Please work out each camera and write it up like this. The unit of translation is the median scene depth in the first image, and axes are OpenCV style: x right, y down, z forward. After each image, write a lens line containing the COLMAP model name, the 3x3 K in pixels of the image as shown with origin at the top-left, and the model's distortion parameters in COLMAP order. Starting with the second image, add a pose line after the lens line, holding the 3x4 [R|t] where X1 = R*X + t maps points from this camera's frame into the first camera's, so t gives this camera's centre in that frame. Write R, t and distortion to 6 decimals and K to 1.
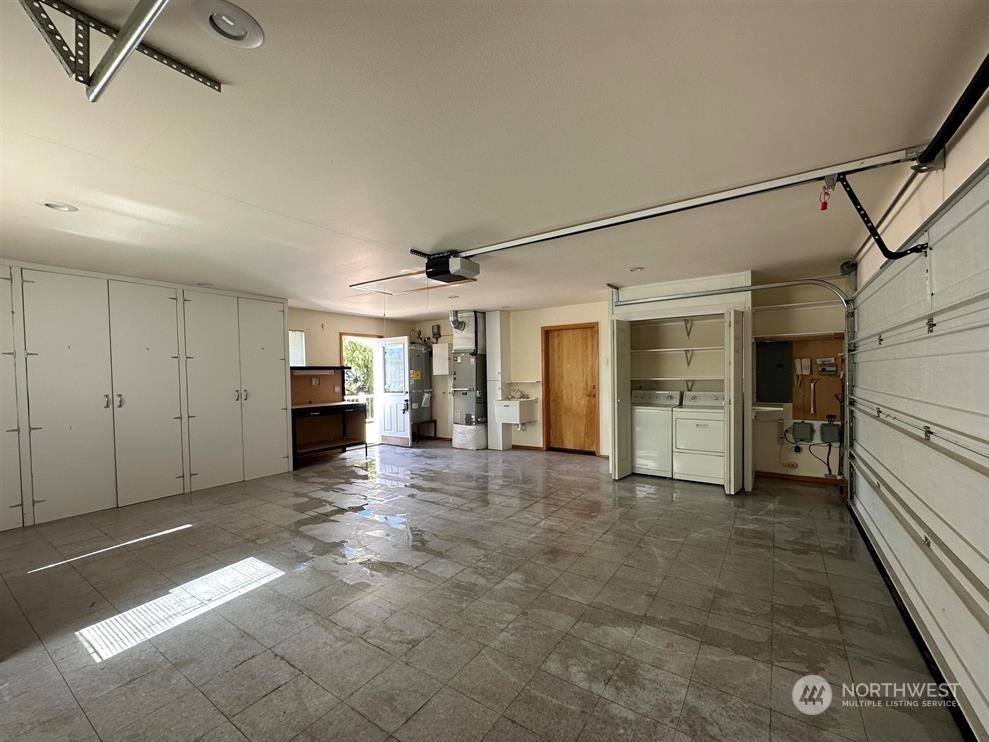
lens RADIAL K [[402.7, 0, 497.5], [0, 402.7, 376.4], [0, 0, 1]] dist [0.000192, 0.000019]
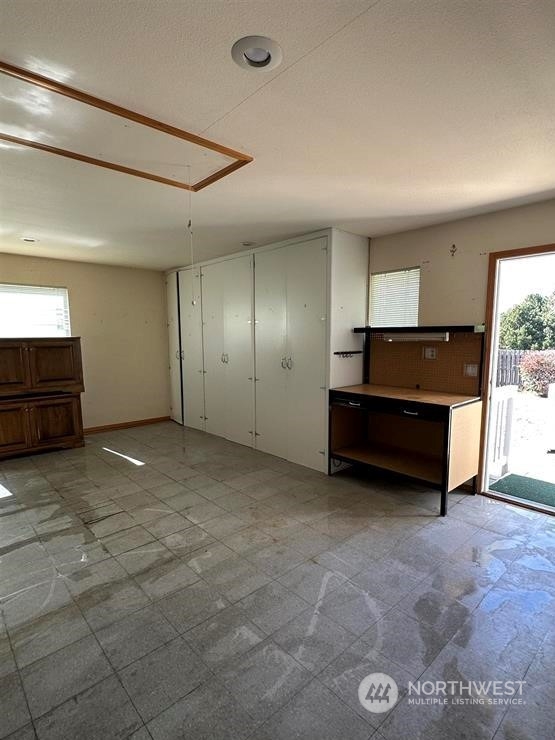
lens RADIAL K [[382.1, 0, 277.3], [0, 382.1, 373.8], [0, 0, 1]] dist [0.000664, -0.000124]
pose [[-0.224962, 0.123394, -0.966523, 0.211133], [0.009853, 0.992186, 0.124377, -0.043870], [0.974318, 0.018456, -0.224420, 1.434253]]
